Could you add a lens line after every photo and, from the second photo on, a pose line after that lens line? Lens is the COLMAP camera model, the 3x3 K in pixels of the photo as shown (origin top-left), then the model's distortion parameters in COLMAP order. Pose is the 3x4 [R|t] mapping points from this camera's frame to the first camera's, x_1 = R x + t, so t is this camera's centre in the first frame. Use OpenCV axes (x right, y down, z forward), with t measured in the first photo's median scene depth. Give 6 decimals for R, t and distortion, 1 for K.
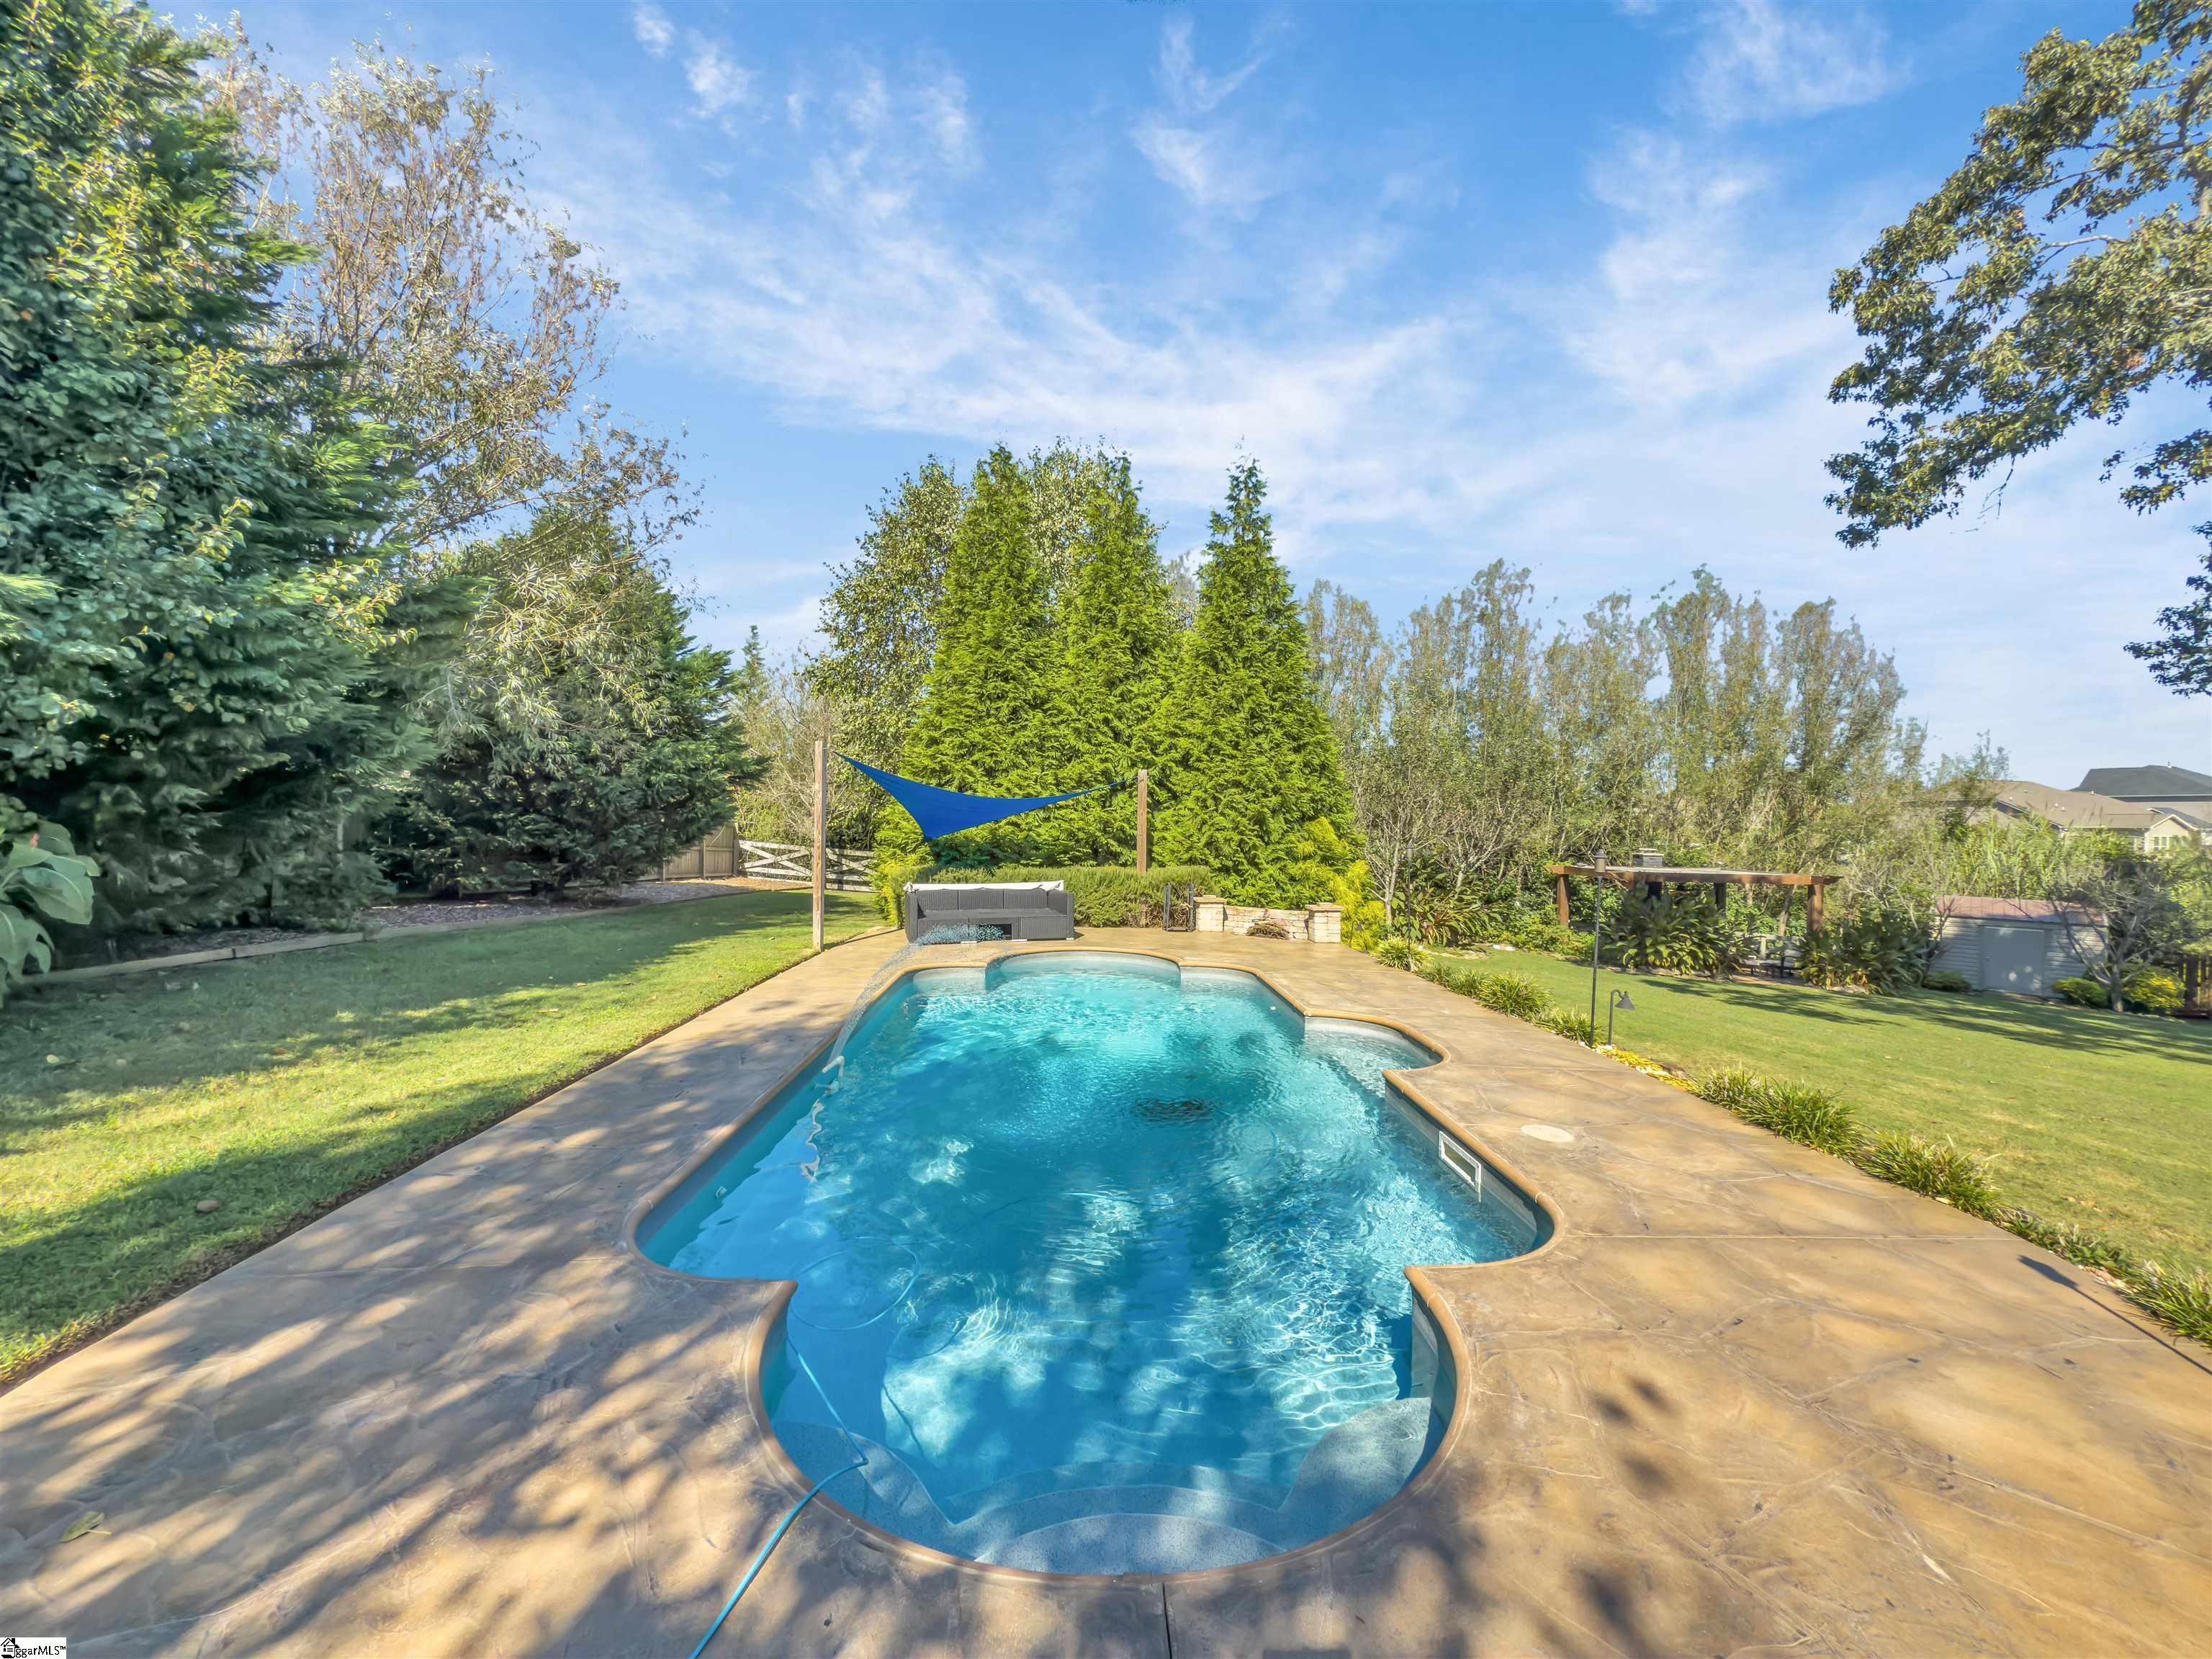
lens RADIAL K [[884.3, 0, 1106.0], [0, 884.3, 829.5], [0, 0, 1]] dist [-0.001985, -0.000414]
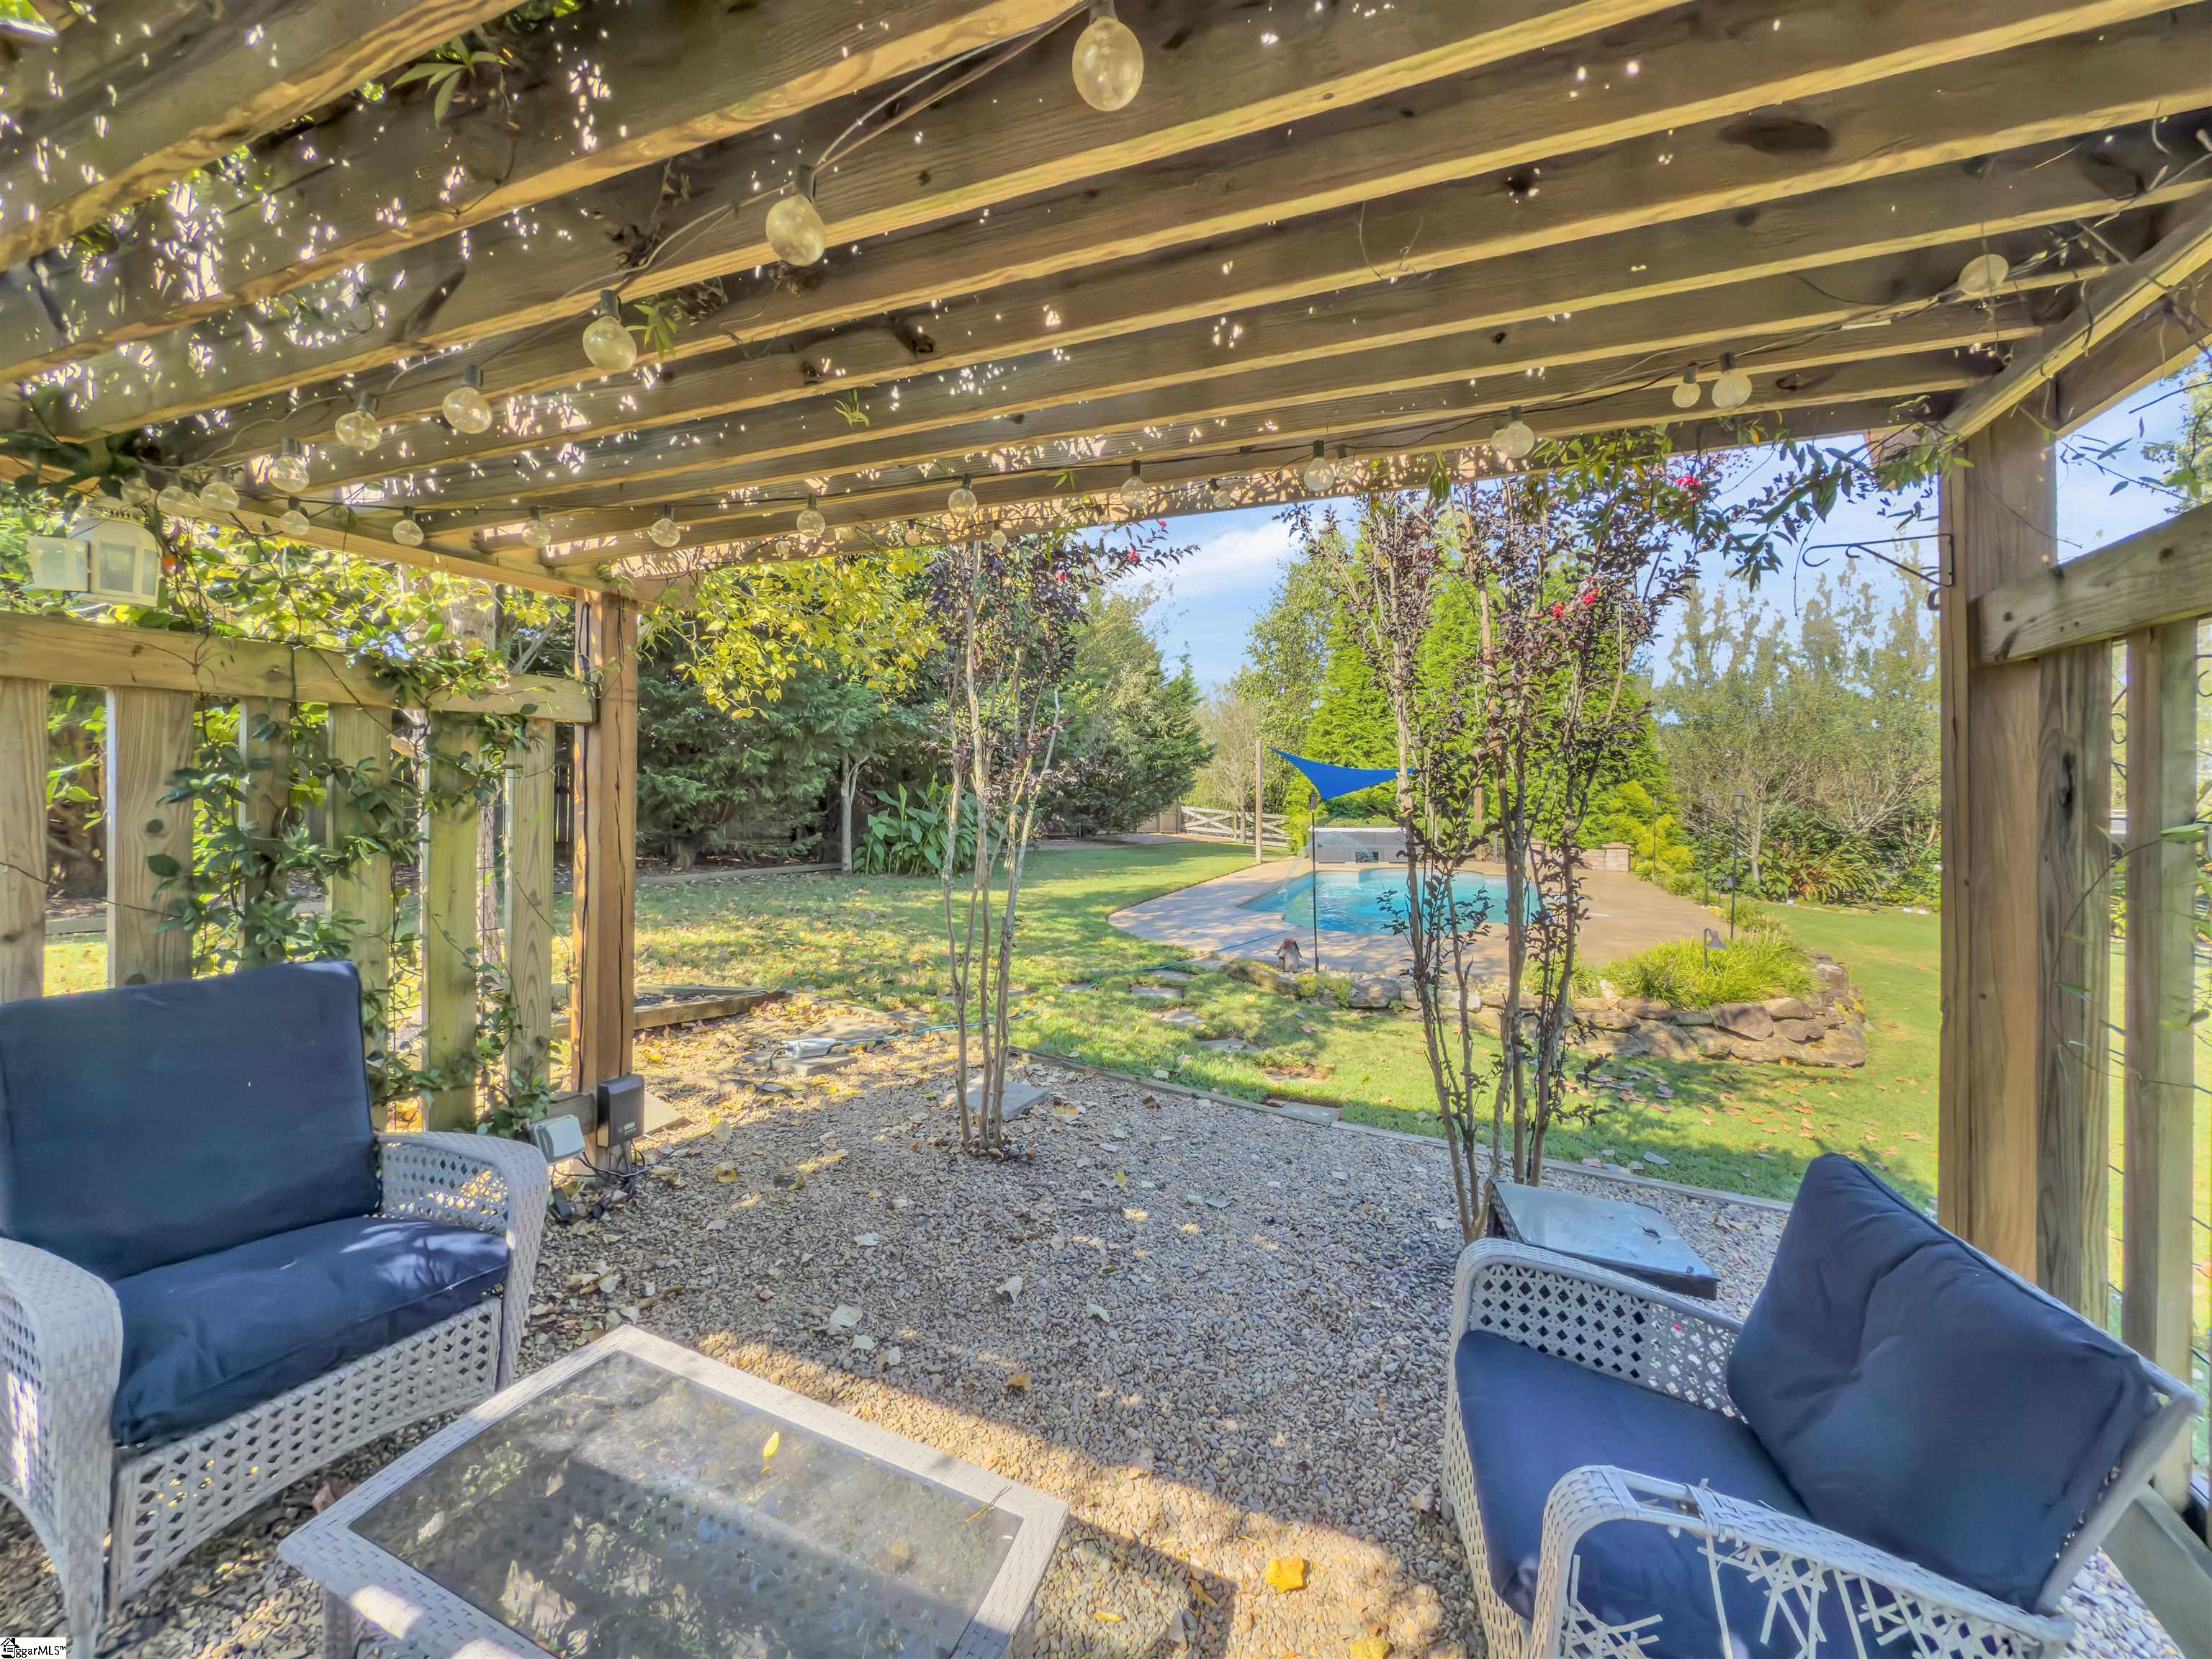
lens RADIAL K [[897.7, 0, 1116.2], [0, 897.7, 818.8], [0, 0, 1]] dist [-0.001062, -0.000102]
pose [[0.910728, -0.000555, -0.413006, 0.099230], [0.007966, 0.999837, 0.016222, 0.015014], [0.412930, -0.018064, 0.910584, -0.493778]]
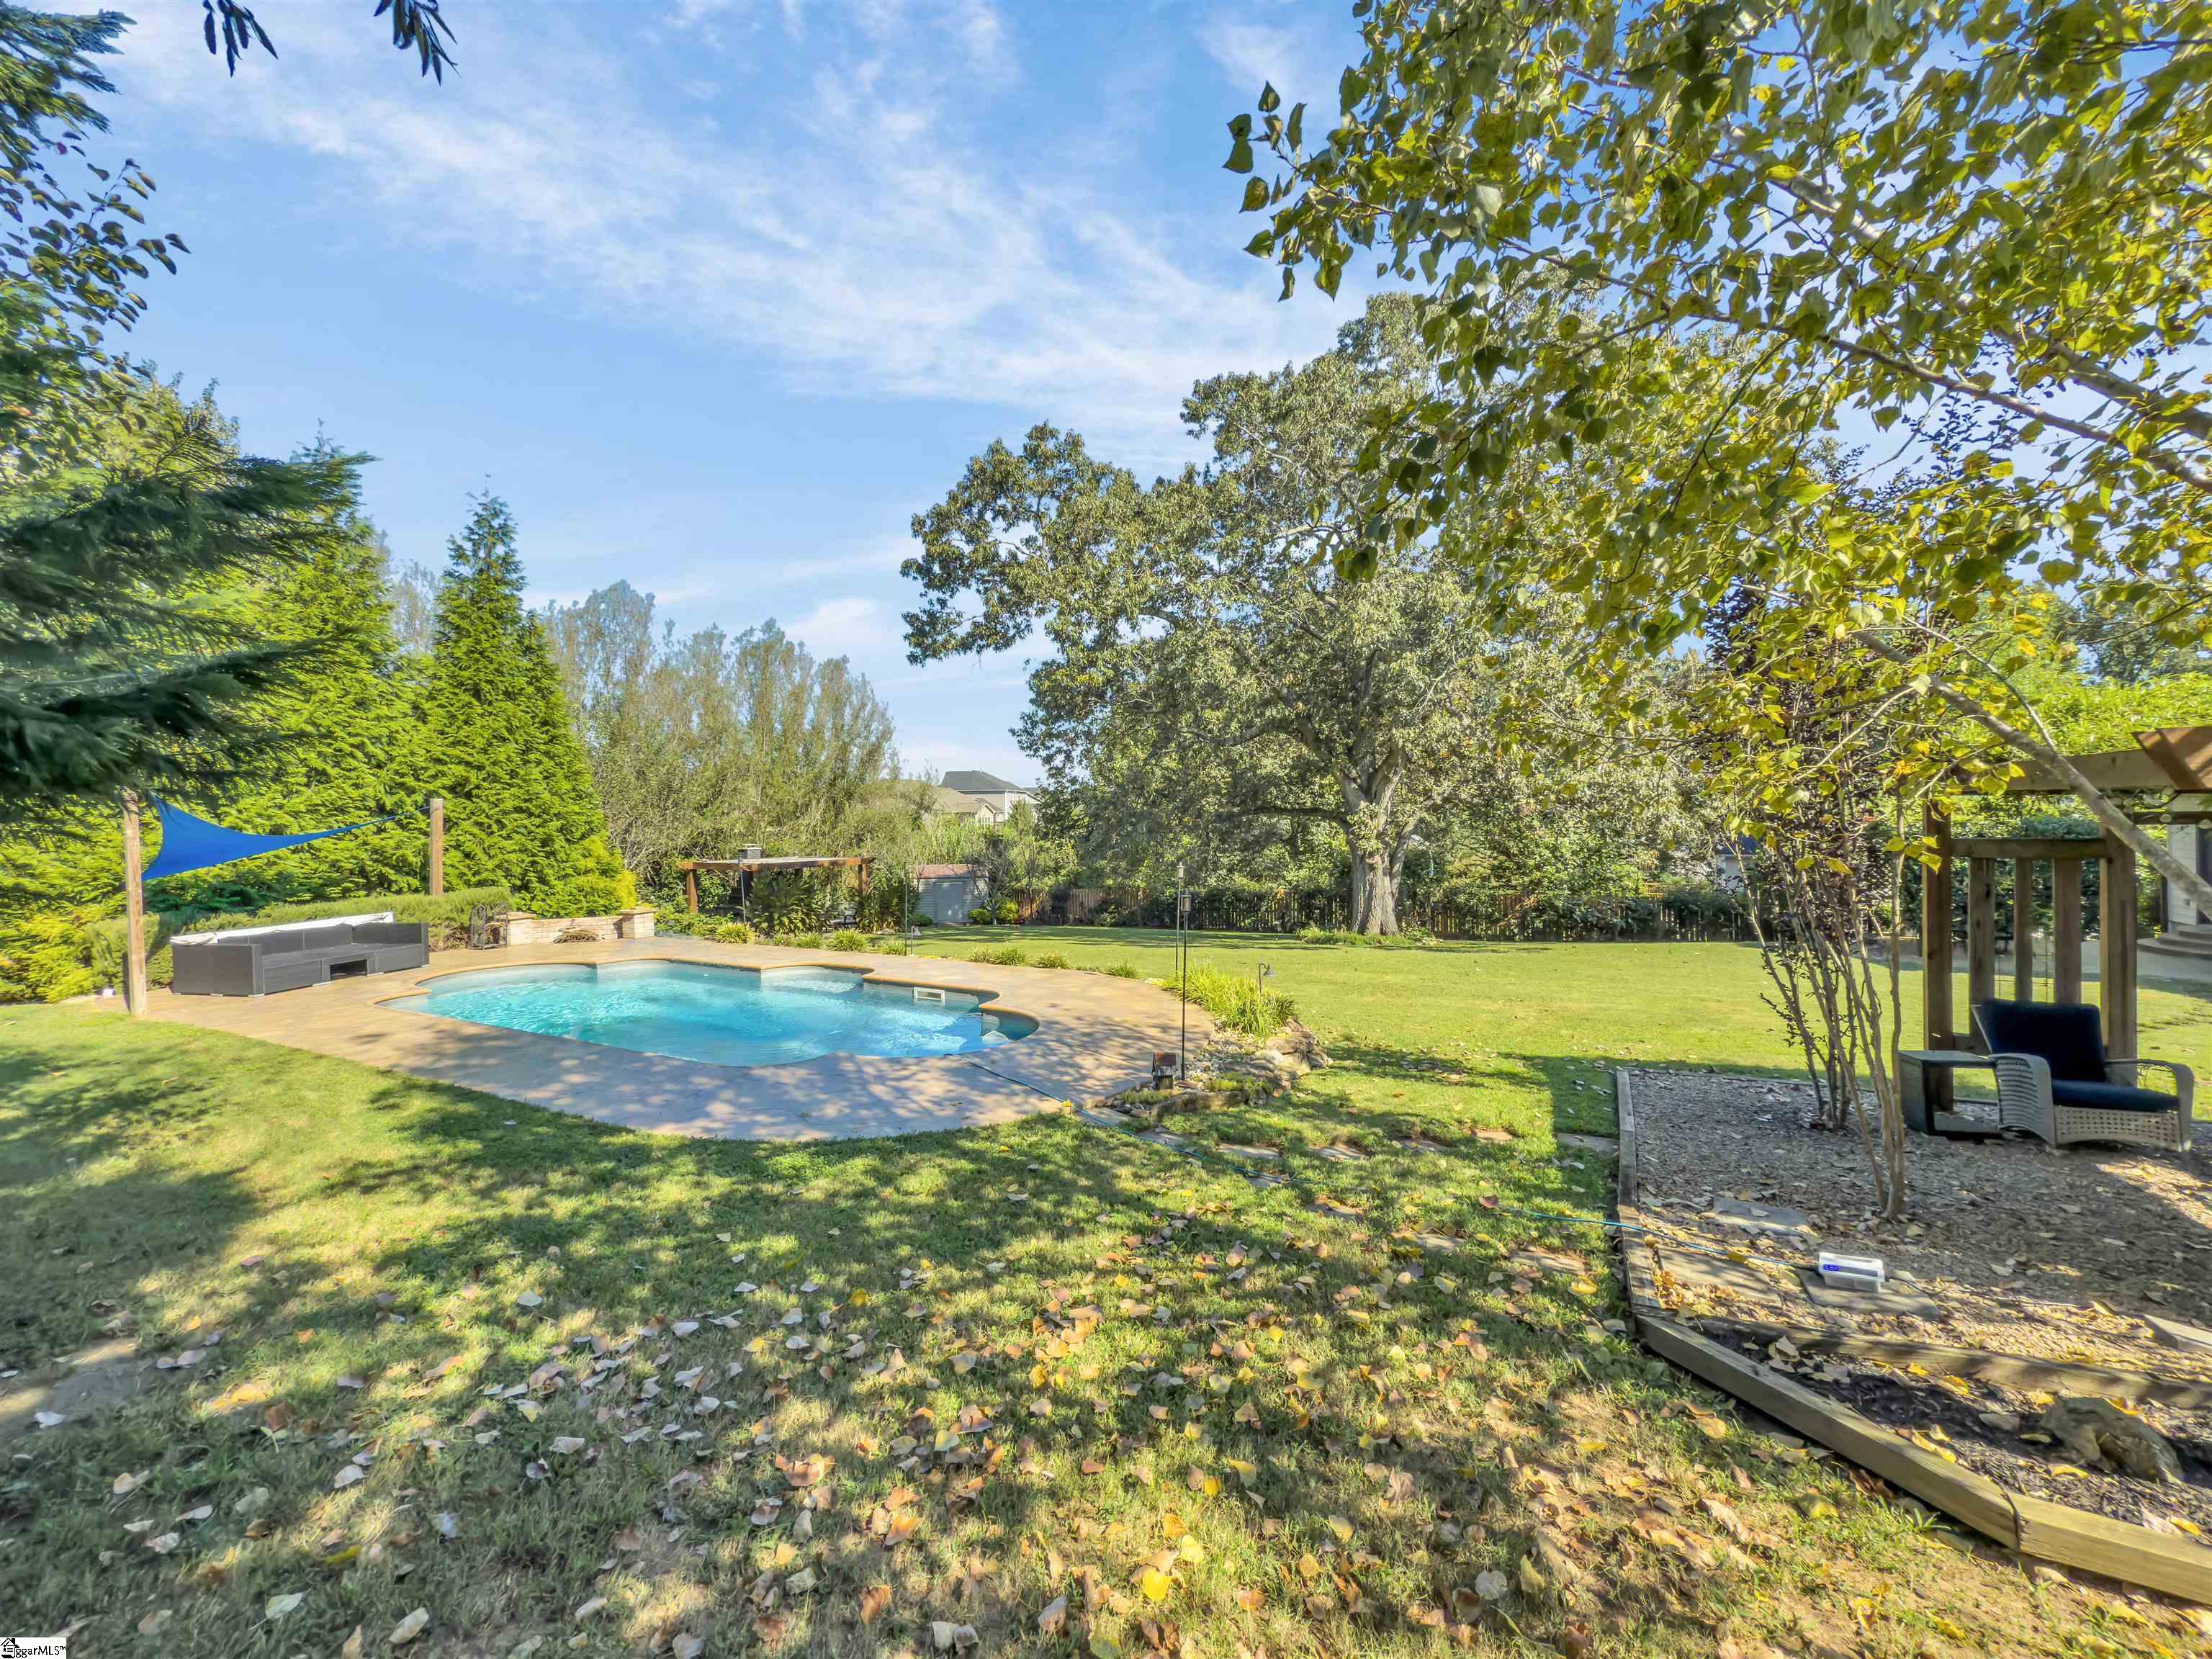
lens RADIAL K [[884.3, 0, 1106.0], [0, 884.3, 829.5], [0, 0, 1]] dist [-0.001985, -0.000414]
pose [[0.523897, -0.033034, 0.851141, -0.400451], [0.023822, 0.999425, 0.024126, -0.035775], [-0.851449, 0.007636, 0.524382, -0.195553]]
